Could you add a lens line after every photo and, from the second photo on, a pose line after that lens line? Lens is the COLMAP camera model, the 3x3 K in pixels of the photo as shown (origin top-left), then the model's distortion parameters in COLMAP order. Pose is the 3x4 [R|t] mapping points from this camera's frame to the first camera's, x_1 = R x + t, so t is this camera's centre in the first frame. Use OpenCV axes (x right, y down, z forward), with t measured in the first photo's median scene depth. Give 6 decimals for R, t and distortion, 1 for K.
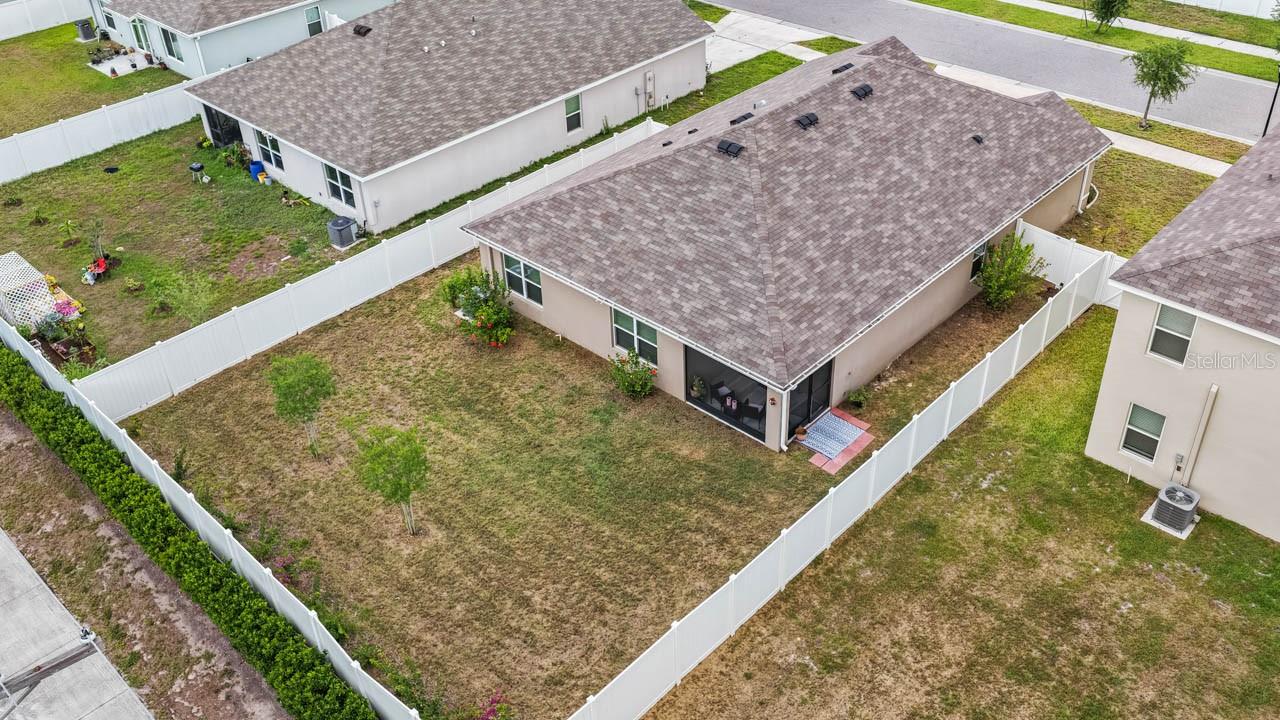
lens RADIAL K [[1157.4, 0, 684.5], [0, 1157.4, 359.3], [0, 0, 1]] dist [-0.004792, 0.010184]
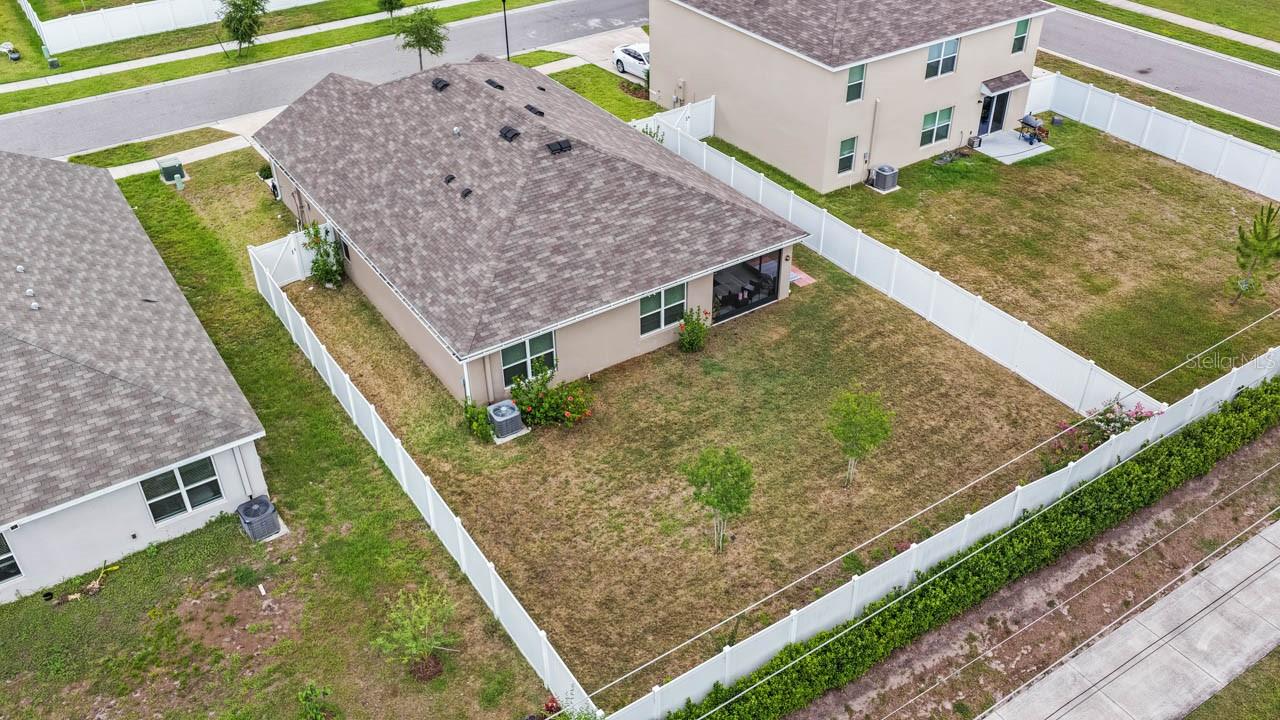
lens RADIAL K [[1028.8, 0, 694.5], [0, 1028.8, 357.8], [0, 0, 1]] dist [-0.009195, 0.007685]
pose [[0.212480, -0.555495, 0.803914, -0.881744], [0.554693, 0.745868, 0.368777, -0.342656], [-0.804468, 0.367567, 0.466611, 0.551642]]
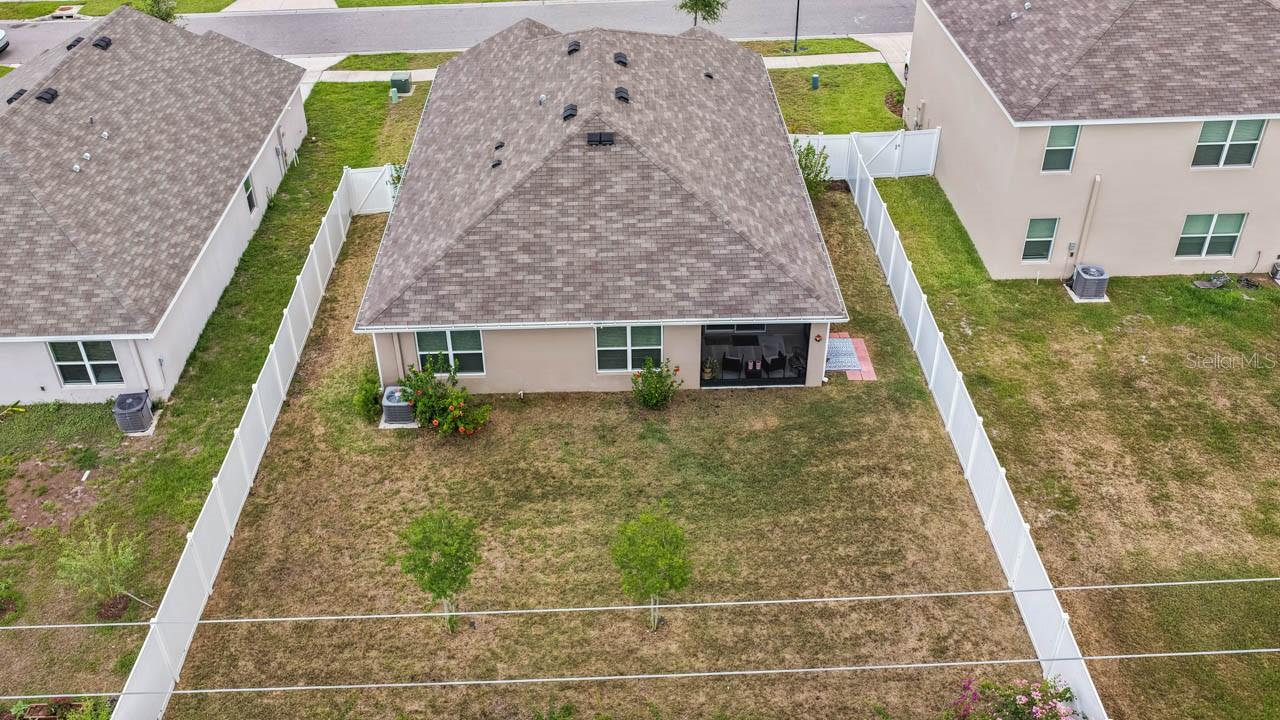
lens RADIAL K [[1124.2, 0, 637.0], [0, 1124.2, 331.7], [0, 0, 1]] dist [-0.007601, 0.013919]
pose [[0.729297, -0.385508, 0.565252, -0.566084], [0.401699, 0.910032, 0.102374, -0.127413], [-0.553863, 0.152400, 0.818541, 0.256944]]
